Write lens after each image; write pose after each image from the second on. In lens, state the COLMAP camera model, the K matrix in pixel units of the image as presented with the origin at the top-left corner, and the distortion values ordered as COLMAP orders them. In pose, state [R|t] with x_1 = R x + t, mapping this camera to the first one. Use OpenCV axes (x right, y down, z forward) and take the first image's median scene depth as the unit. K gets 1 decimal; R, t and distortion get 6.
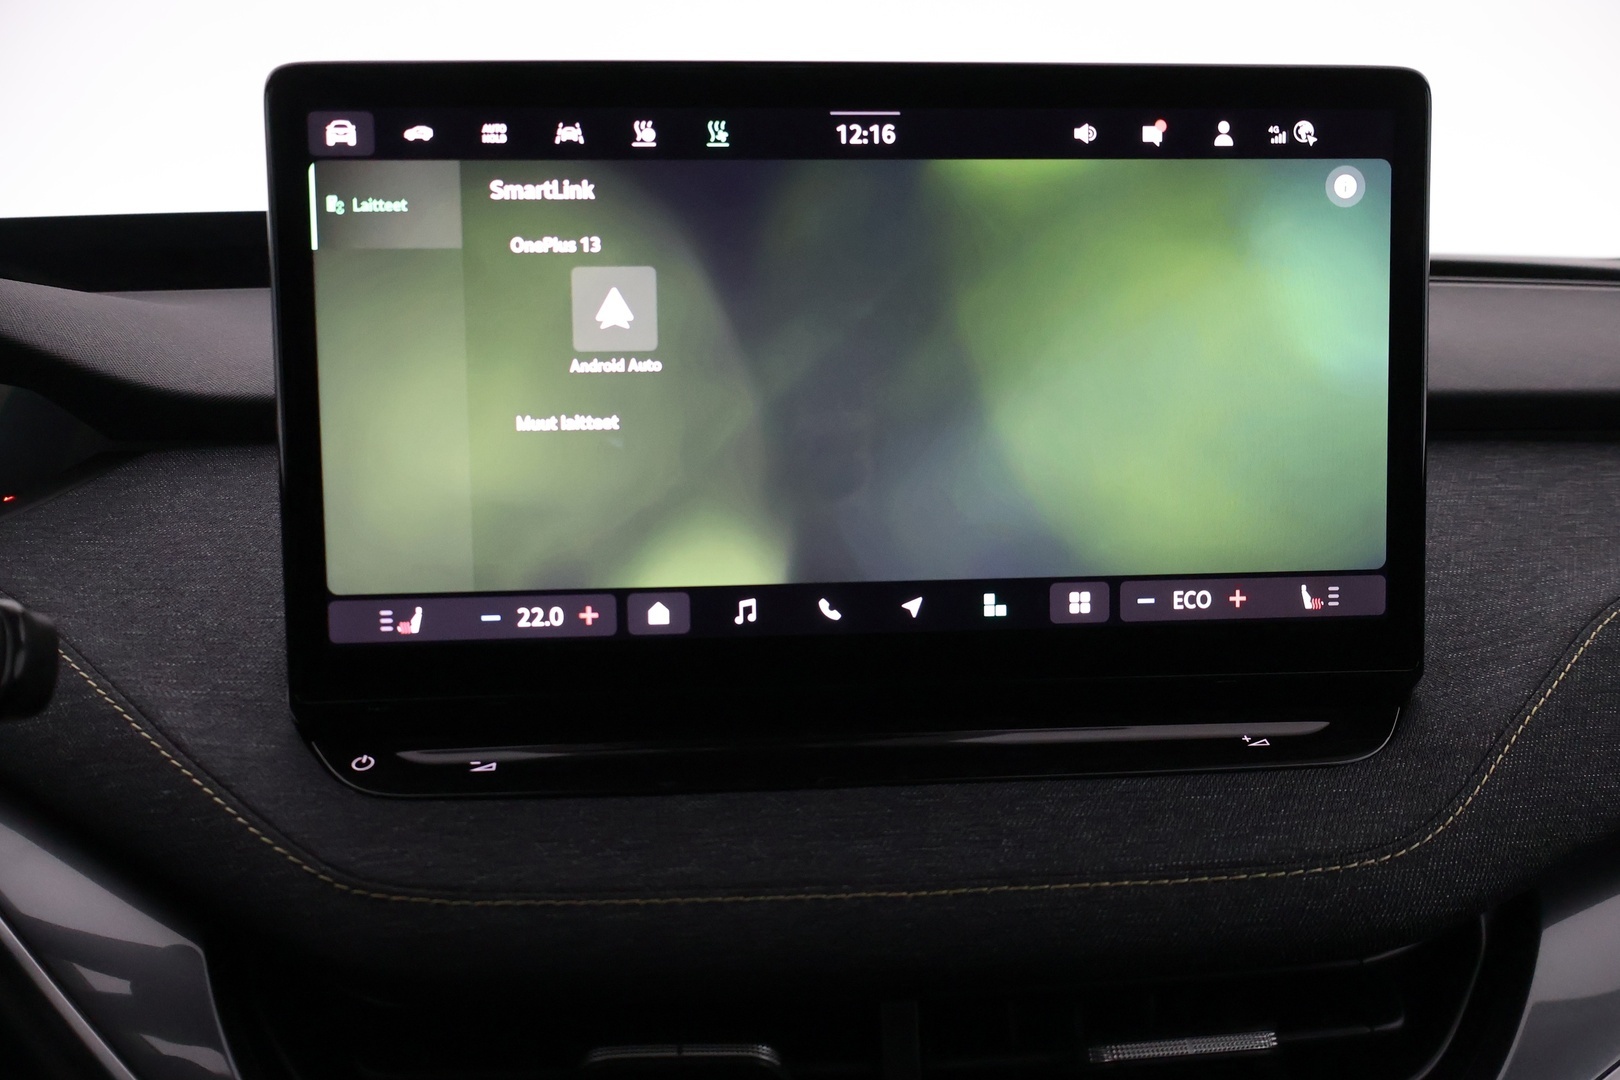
lens RADIAL K [[1373.9, 0, 806.5], [0, 1373.9, 533.1], [0, 0, 1]] dist [0.002899, -0.006010]
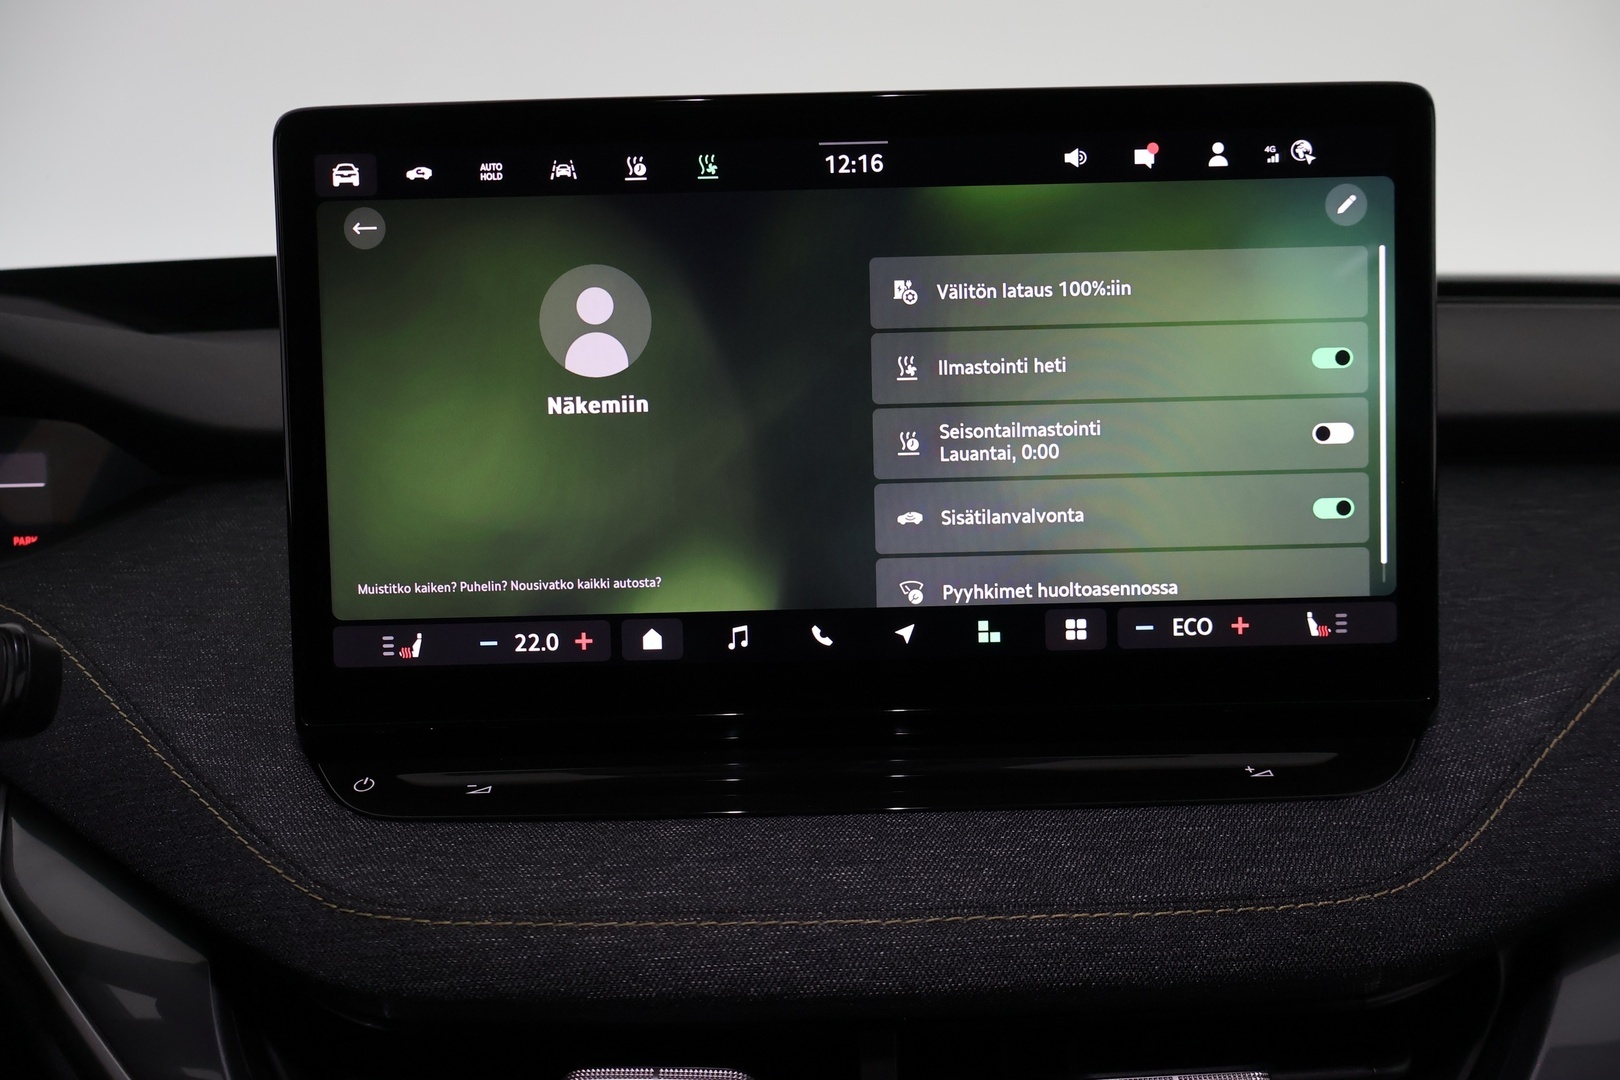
lens RADIAL K [[1373.9, 0, 805.9], [0, 1373.9, 530.5], [0, 0, 1]] dist [0.002899, -0.006010]
pose [[0.997060, -0.003903, -0.076522, 0.084277], [0.001914, 0.999659, -0.026045, 0.005079], [0.076597, 0.025821, 0.996728, -0.001107]]
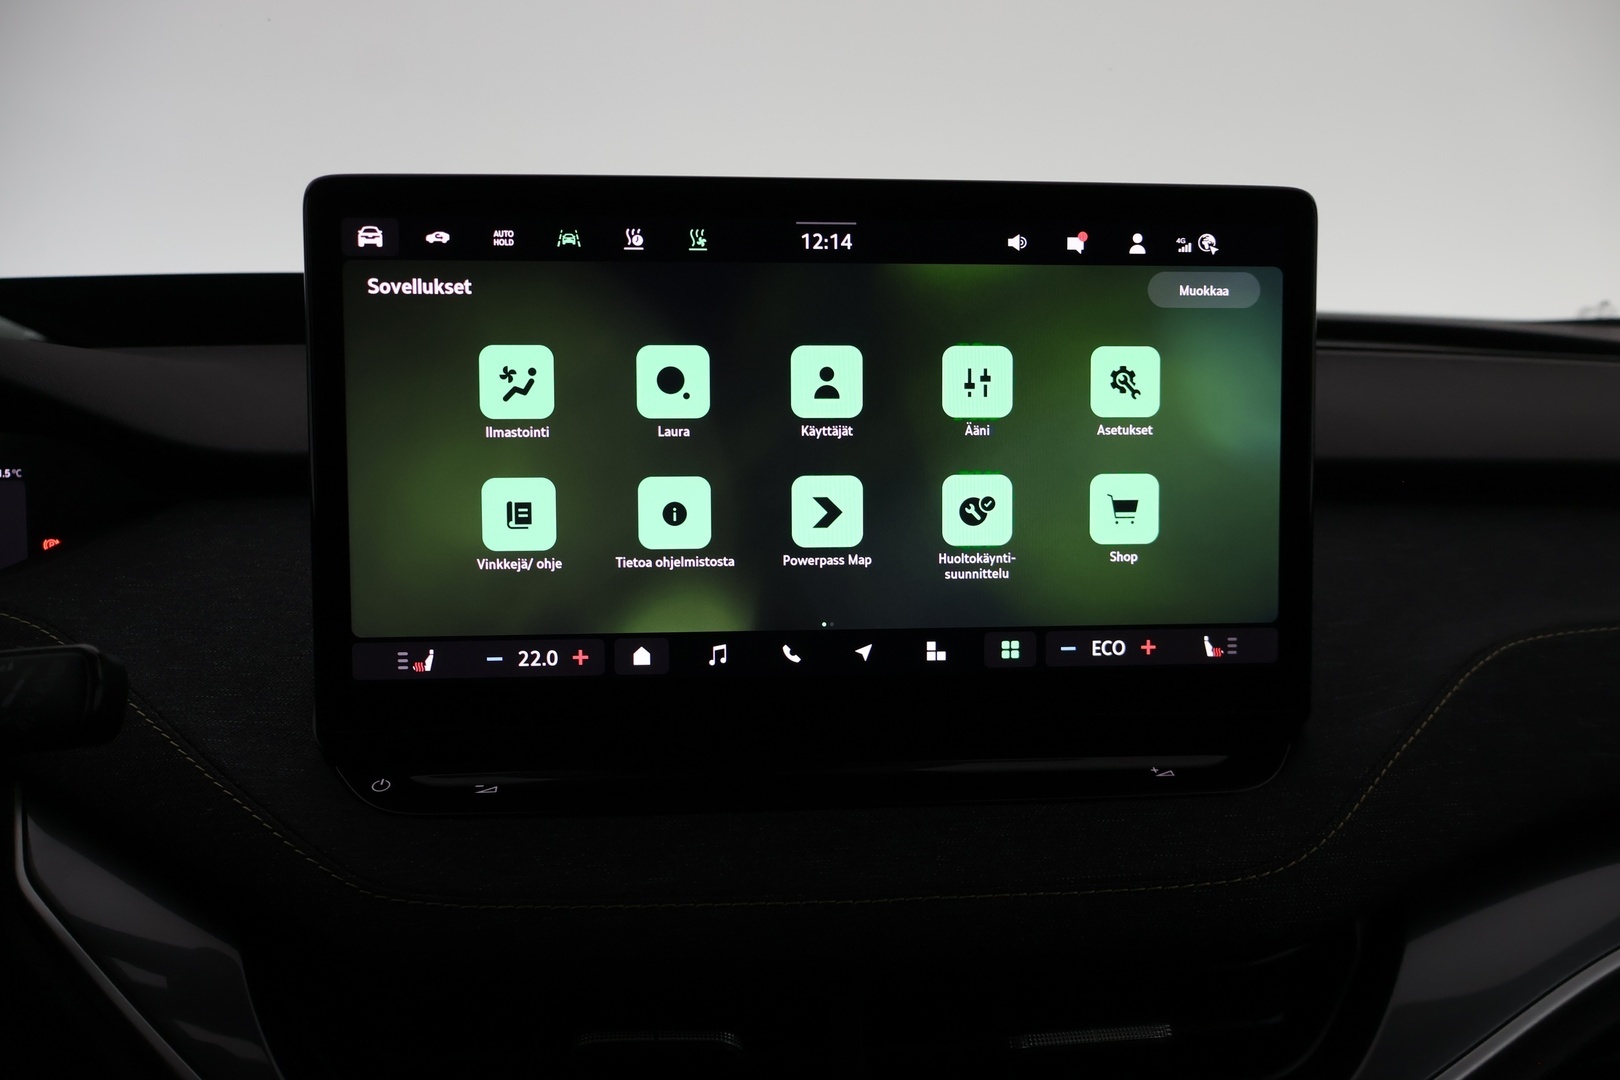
lens RADIAL K [[1373.9, 0, 805.2], [0, 1373.9, 539.3], [0, 0, 1]] dist [0.002899, -0.006010]
pose [[0.999873, 0.009990, 0.012406, 0.013484], [-0.009816, 0.999854, -0.013983, -0.024469], [-0.012543, 0.013860, 0.999825, -0.148219]]
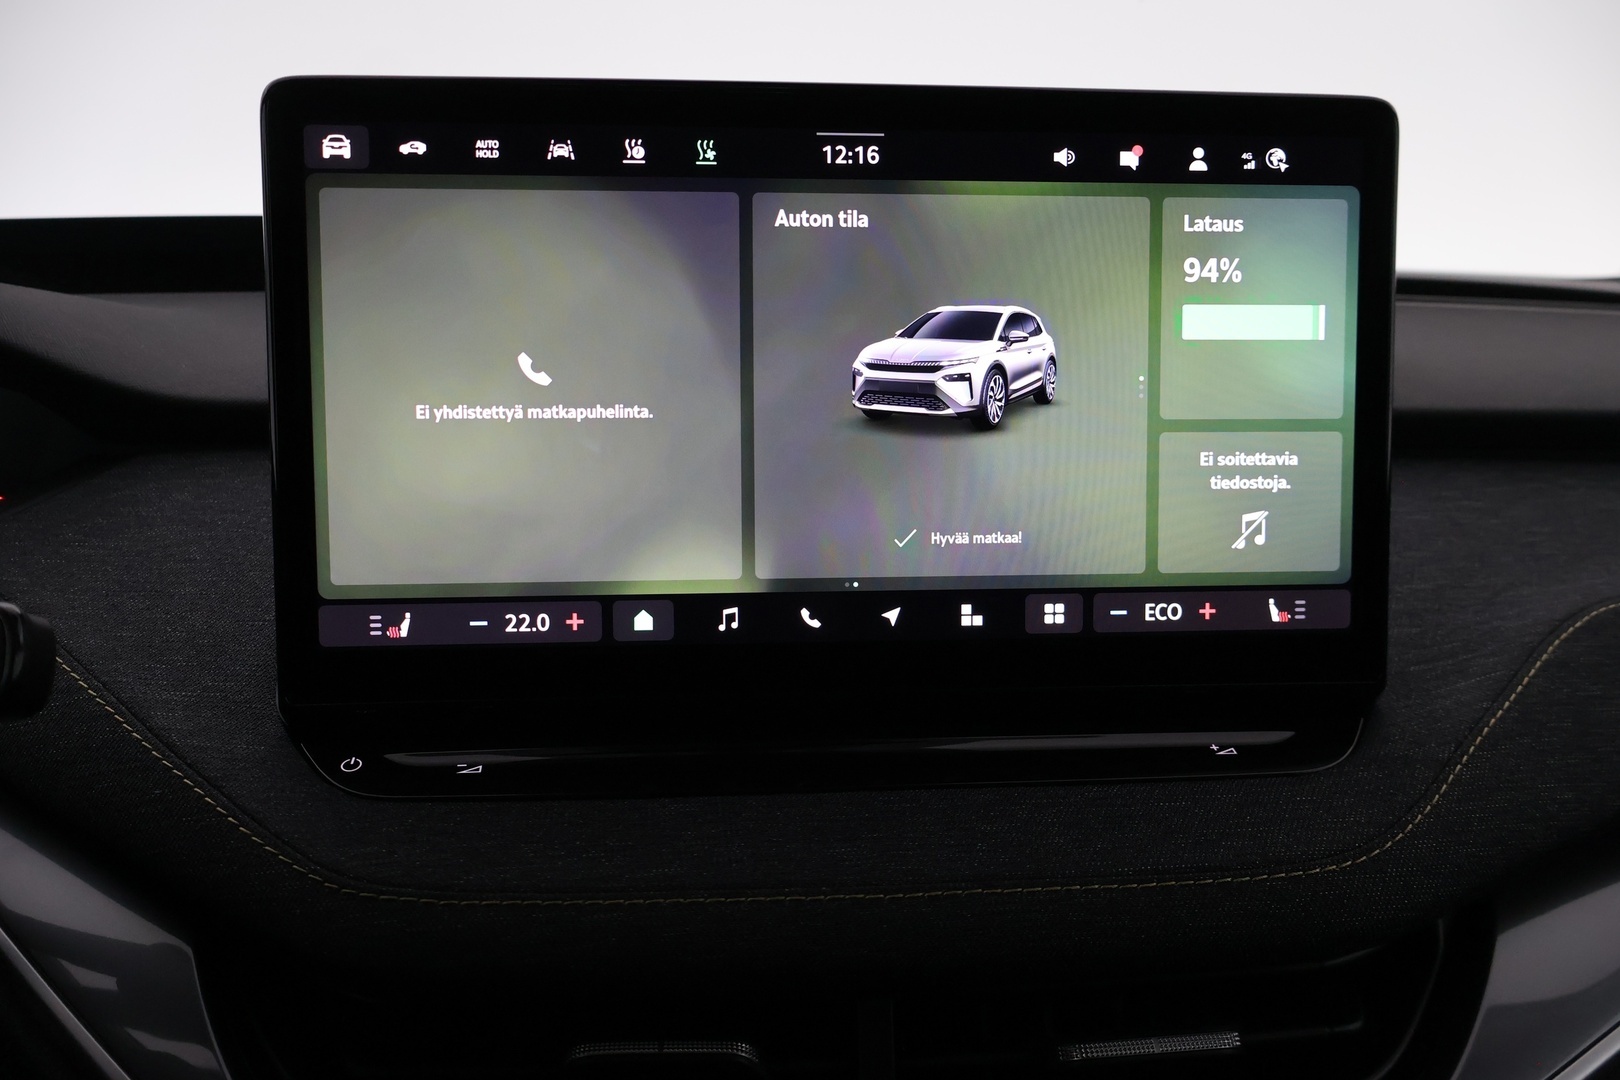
lens RADIAL K [[1373.9, 0, 804.4], [0, 1373.9, 537.2], [0, 0, 1]] dist [0.002899, -0.006010]
pose [[0.999813, 0.010290, 0.016375, -0.005227], [-0.010288, 0.999947, -0.000230, -0.004513], [-0.016376, 0.000061, 0.999866, -0.024154]]
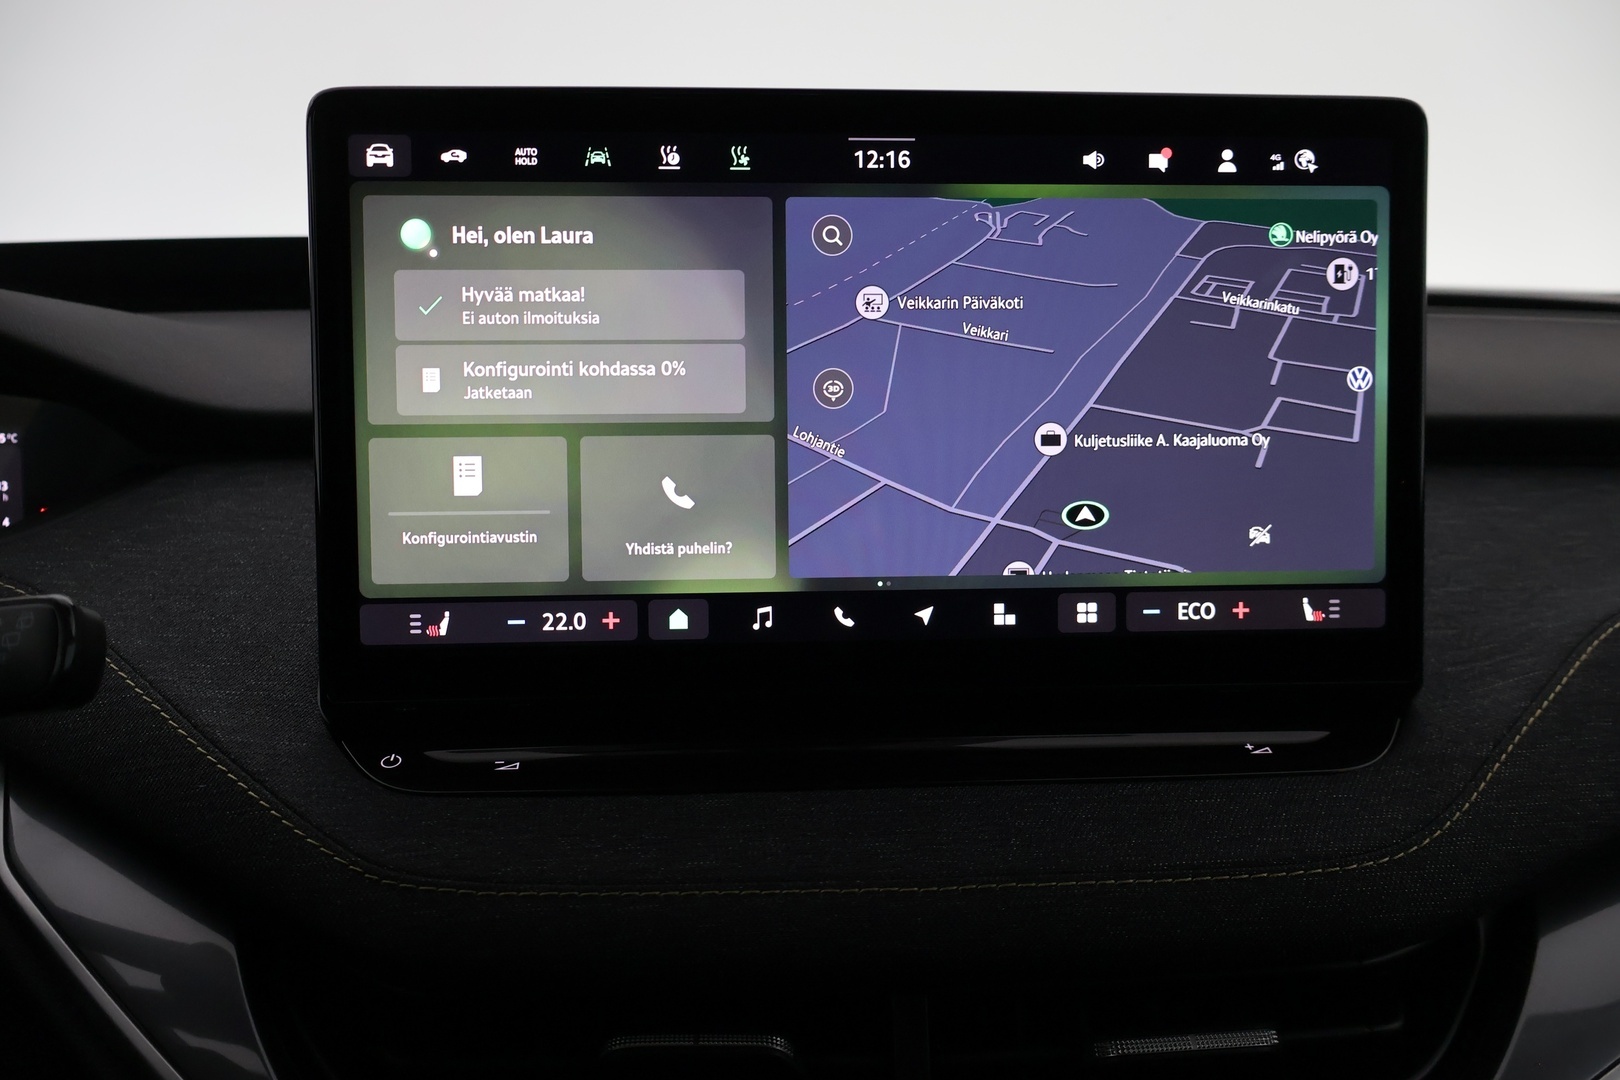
lens RADIAL K [[1373.9, 0, 802.7], [0, 1373.9, 535.5], [0, 0, 1]] dist [0.002899, -0.006010]
pose [[0.999932, 0.007731, -0.008734, -0.005702], [-0.007944, 0.999667, -0.024553, 0.020520], [0.008542, 0.024621, 0.999660, -0.033697]]
